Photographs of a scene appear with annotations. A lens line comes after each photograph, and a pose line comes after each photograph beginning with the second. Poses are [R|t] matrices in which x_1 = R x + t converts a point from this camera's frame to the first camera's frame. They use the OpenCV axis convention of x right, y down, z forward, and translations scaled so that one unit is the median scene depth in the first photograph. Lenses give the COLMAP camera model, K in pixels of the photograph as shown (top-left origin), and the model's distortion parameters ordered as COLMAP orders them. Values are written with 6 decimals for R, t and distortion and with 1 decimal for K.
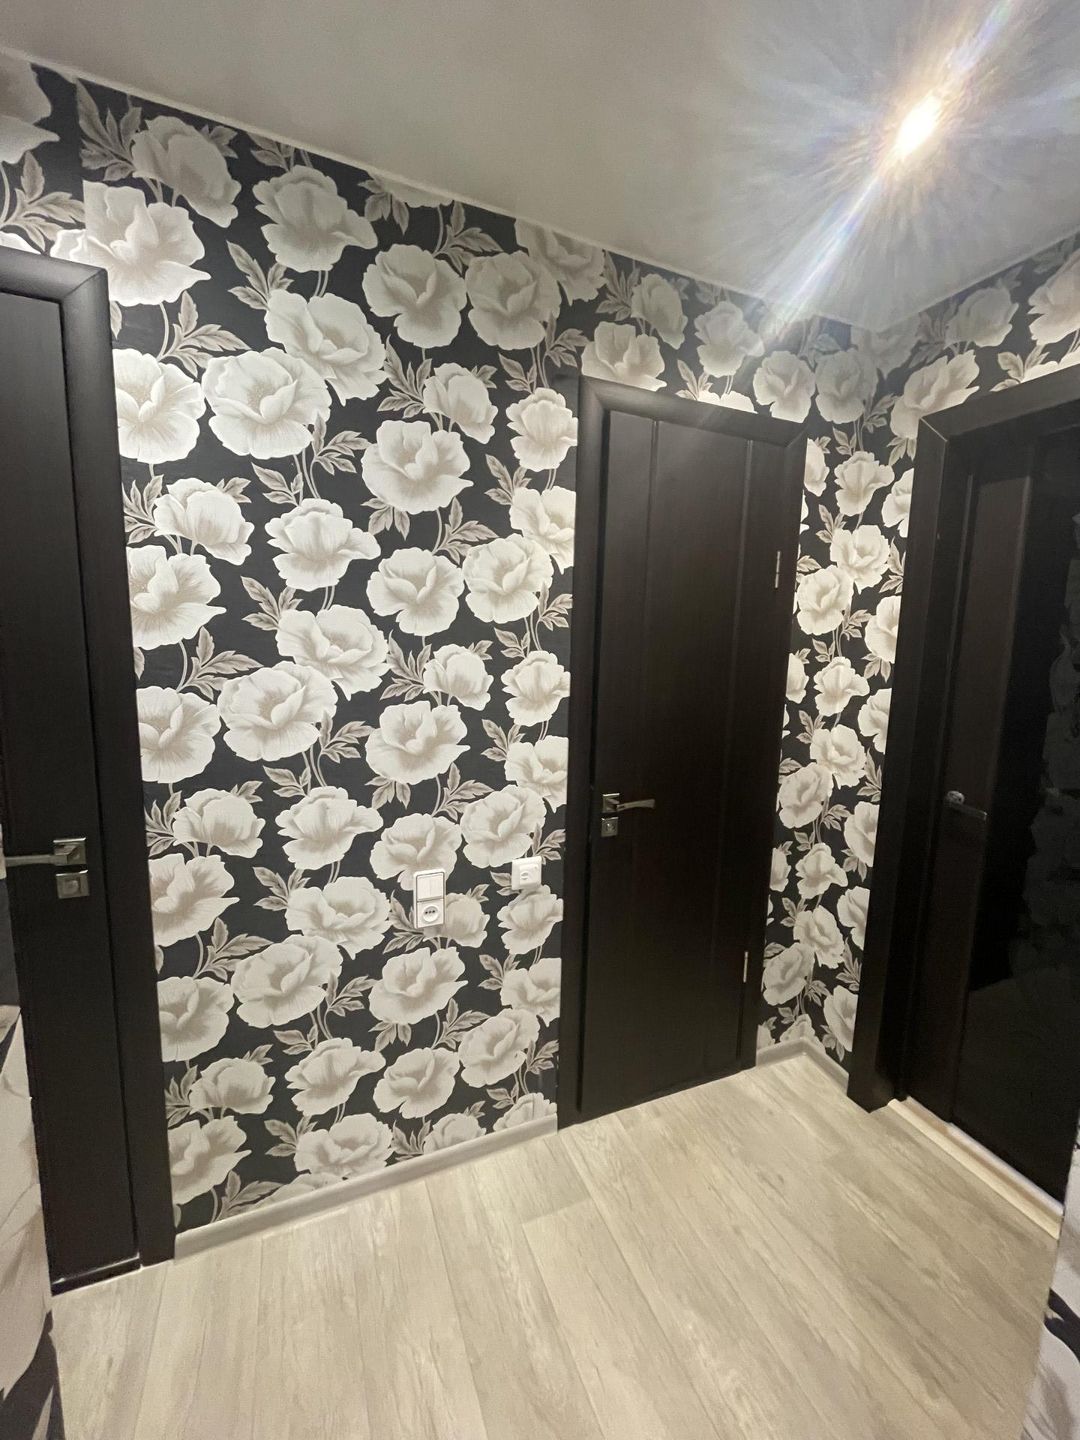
lens RADIAL K [[580.4, 0, 539.4], [0, 580.4, 719.1], [0, 0, 1]] dist [-0.003361, -0.000087]
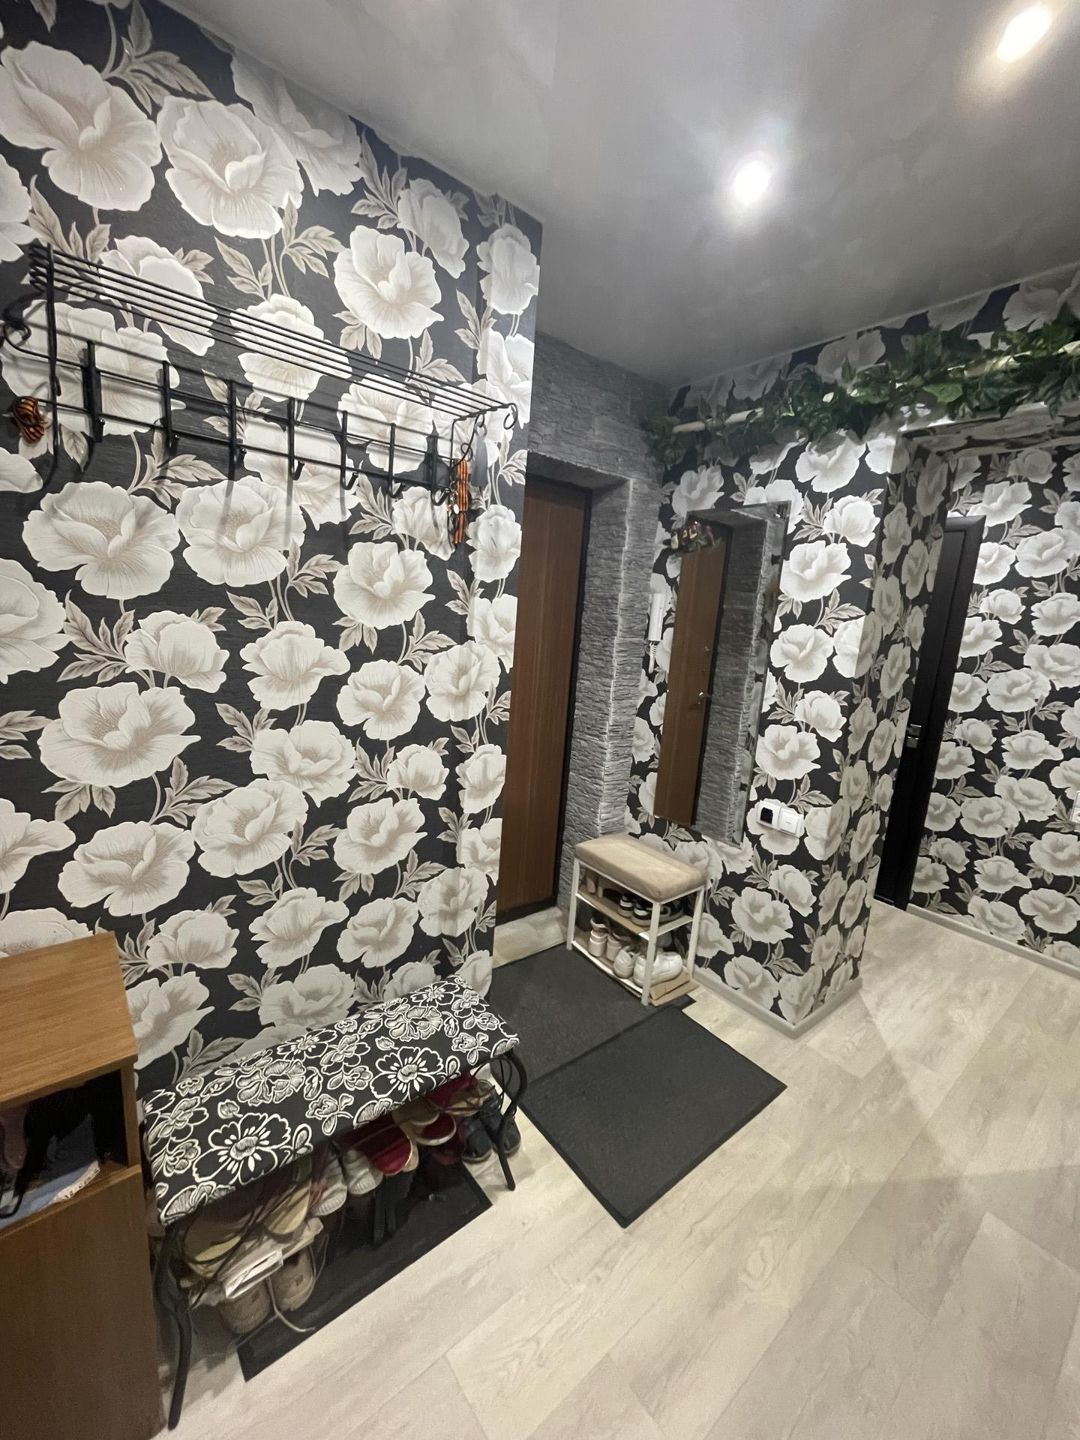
lens RADIAL K [[580.4, 0, 541.2], [0, 580.4, 718.4], [0, 0, 1]] dist [-0.003361, -0.000087]
pose [[0.280175, 0.167319, -0.945255, 0.985765], [-0.197009, 0.973755, 0.113970, 0.169480], [0.939516, 0.154292, 0.305785, -1.162737]]
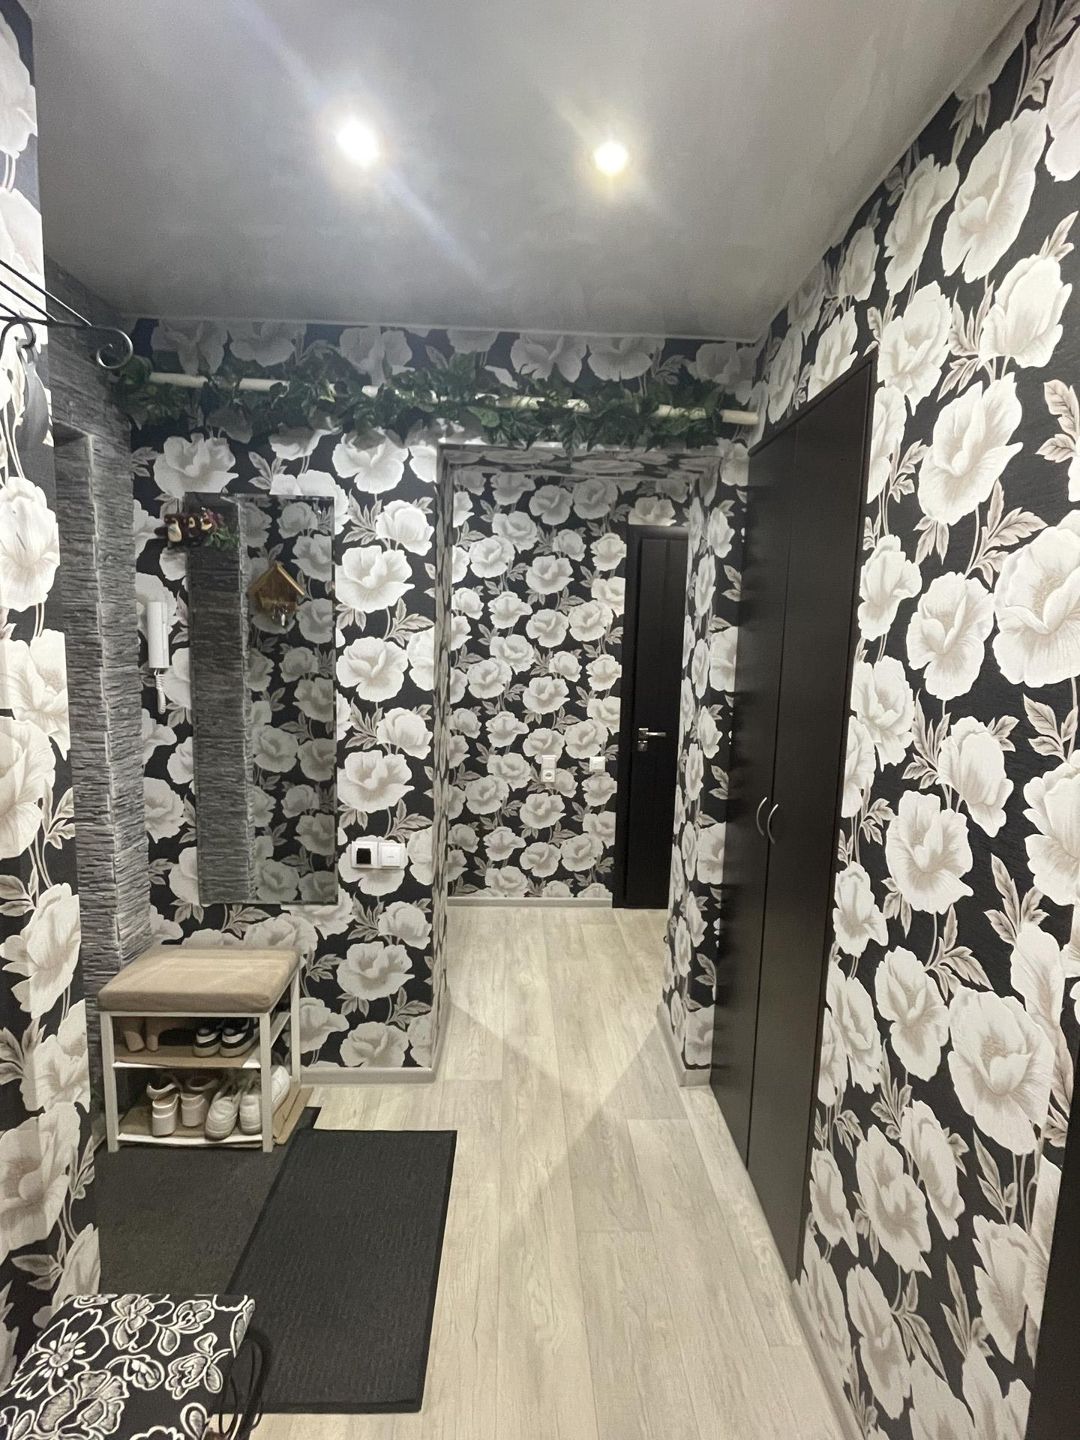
lens RADIAL K [[695.8, 0, 539.6], [0, 695.8, 719.0], [0, 0, 1]] dist [-0.001006, -0.001530]
pose [[0.935654, 0.044120, -0.350151, 0.683198], [-0.051653, 0.998591, -0.012199, 0.159884], [0.349119, 0.029500, 0.936614, -1.451775]]
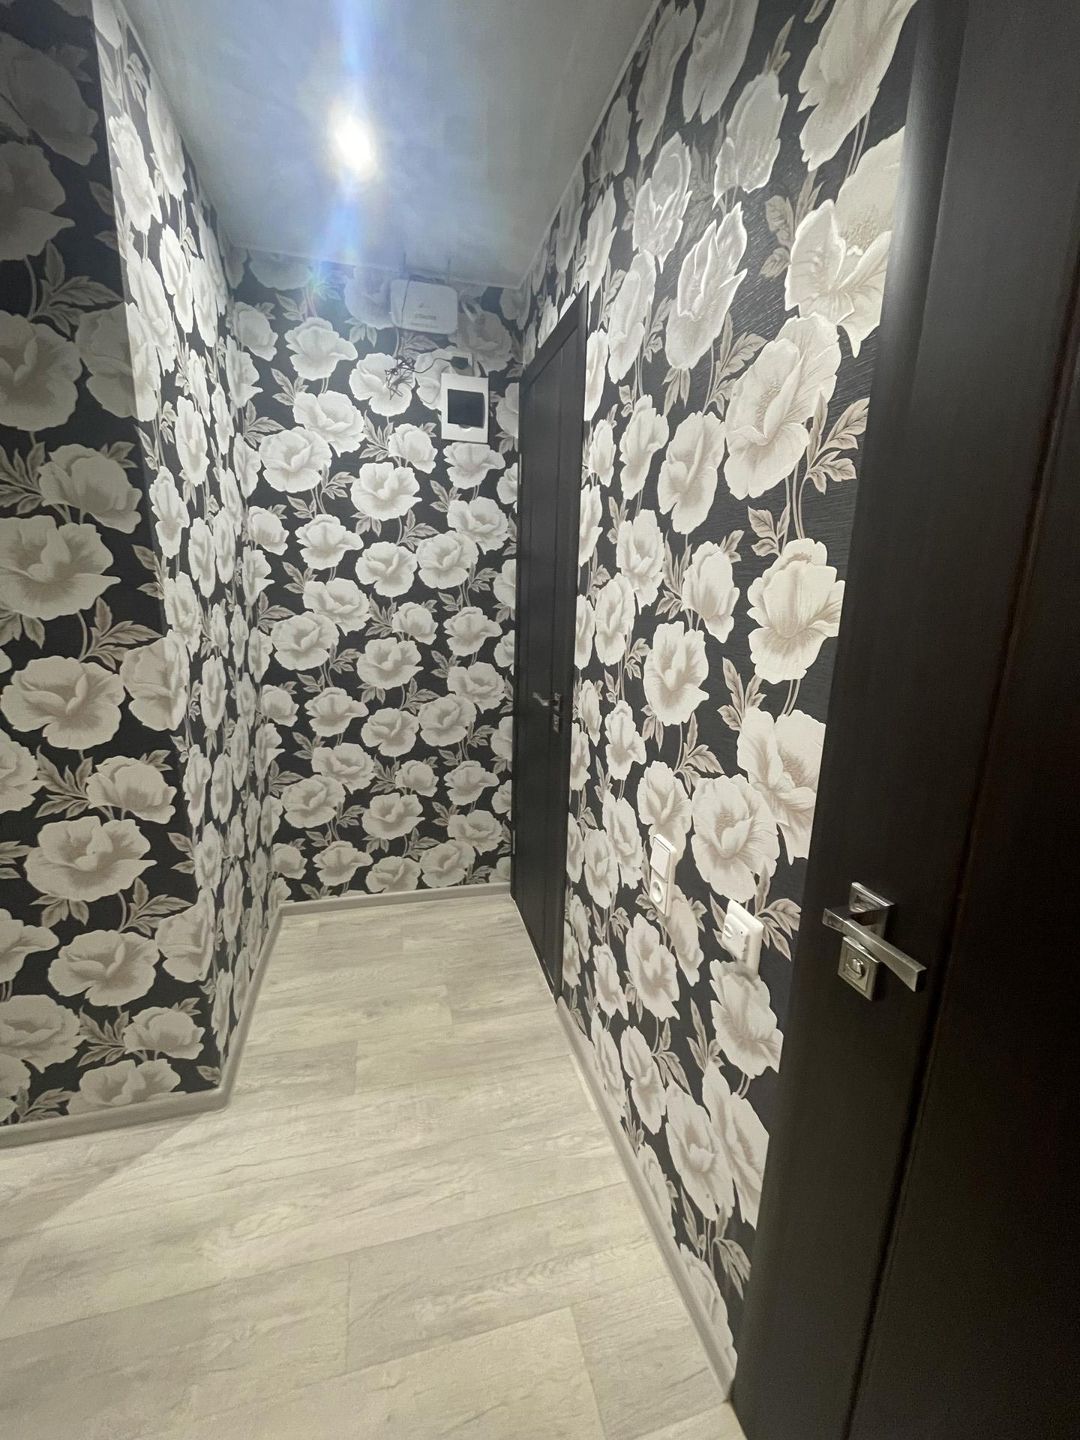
lens RADIAL K [[580.4, 0, 538.8], [0, 580.4, 717.8], [0, 0, 1]] dist [-0.003361, -0.000087]
pose [[0.994697, 0.022497, -0.100363, 0.725981], [-0.014402, 0.996637, 0.080667, 0.277916], [0.101840, -0.078793, 0.991675, -1.327557]]
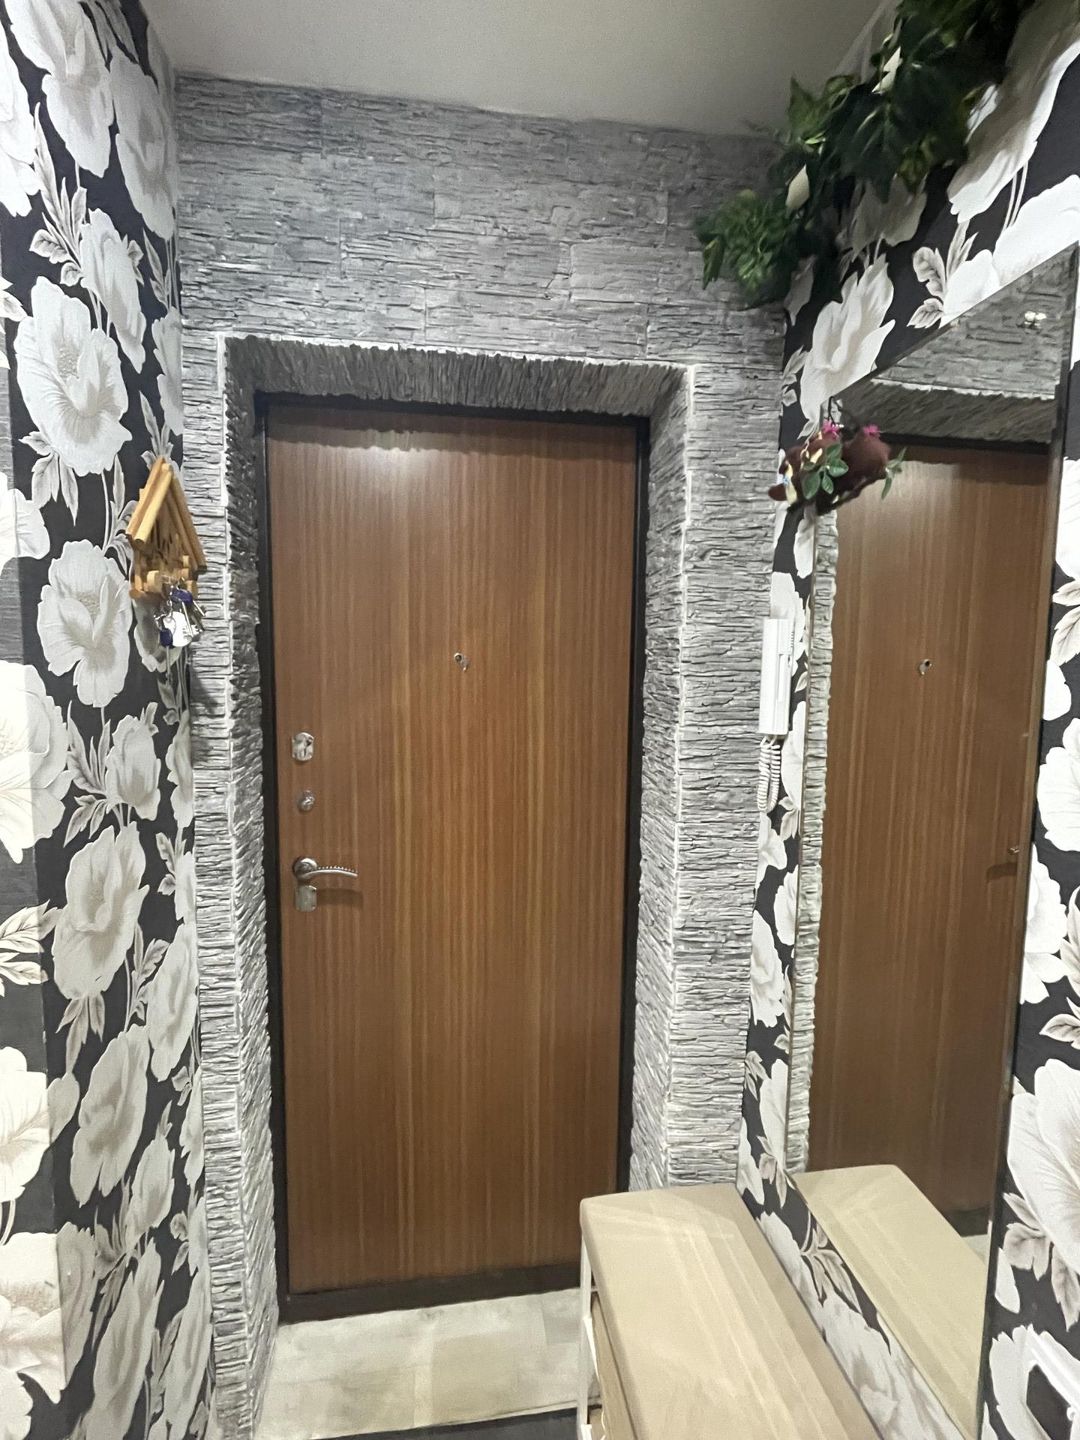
lens RADIAL K [[695.8, 0, 540.8], [0, 695.8, 719.8], [0, 0, 1]] dist [-0.001006, -0.001530]
pose [[-0.238654, 0.065650, -0.968883, 0.293356], [-0.150581, 0.983143, 0.103707, 0.012993], [0.959359, 0.170646, -0.224745, -0.434779]]
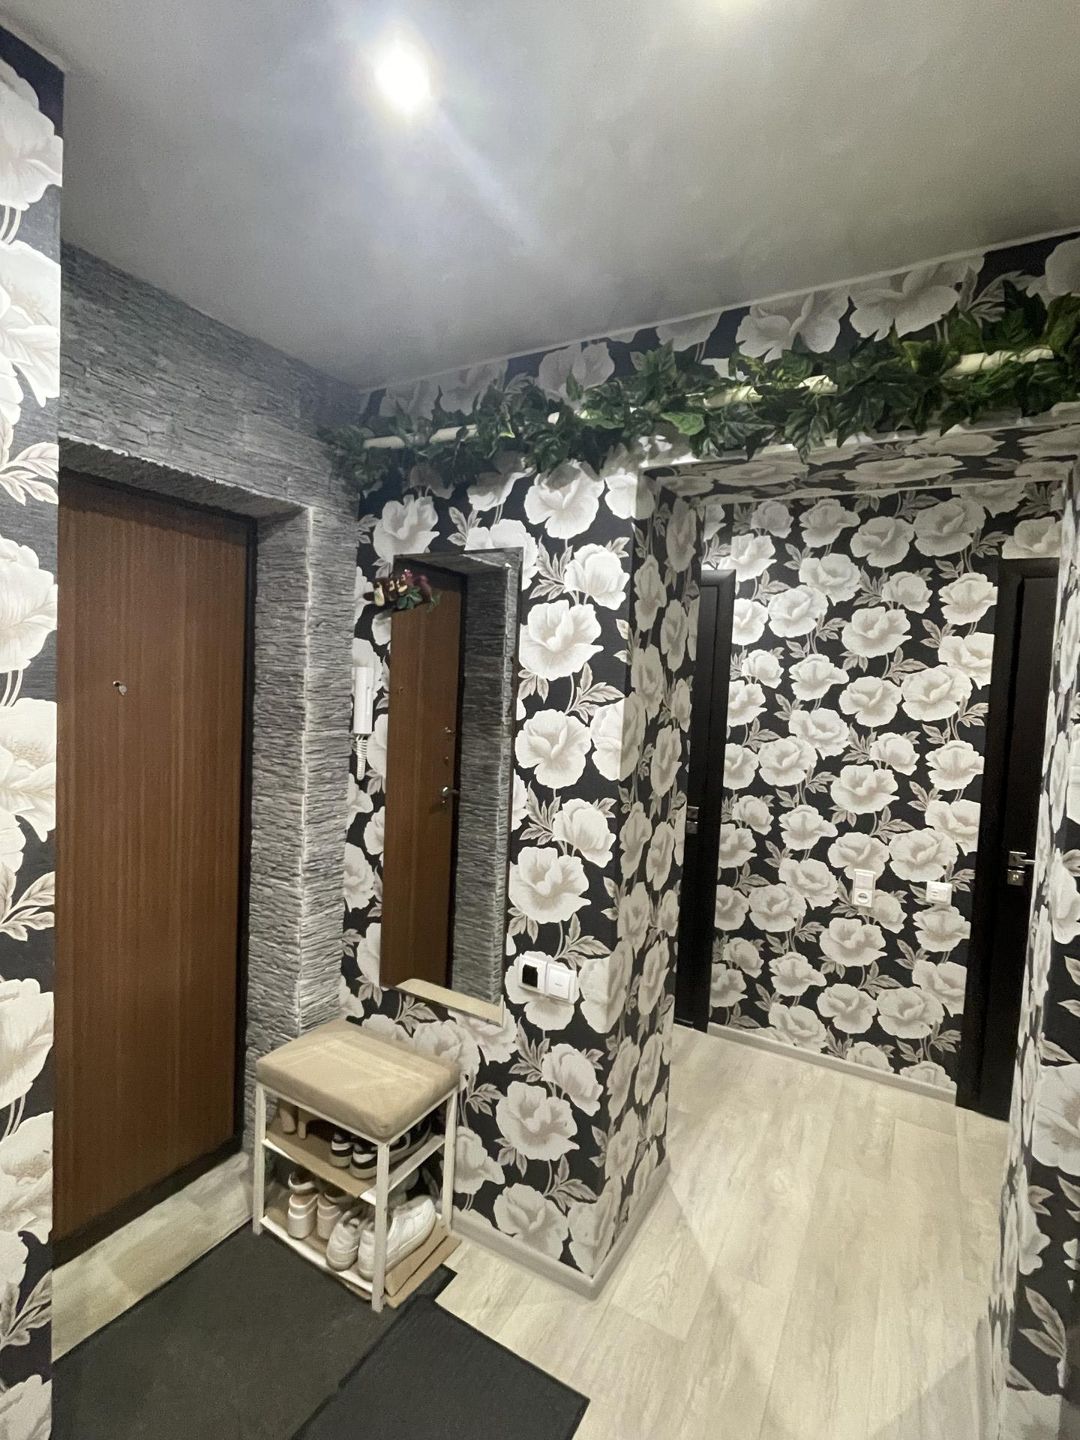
lens RADIAL K [[695.8, 0, 540.5], [0, 695.8, 719.9], [0, 0, 1]] dist [-0.001006, -0.001530]
pose [[0.610099, 0.048784, -0.790822, 0.776826], [-0.139029, 0.989208, -0.046235, 0.062474], [0.780032, 0.138155, 0.610298, -0.951396]]
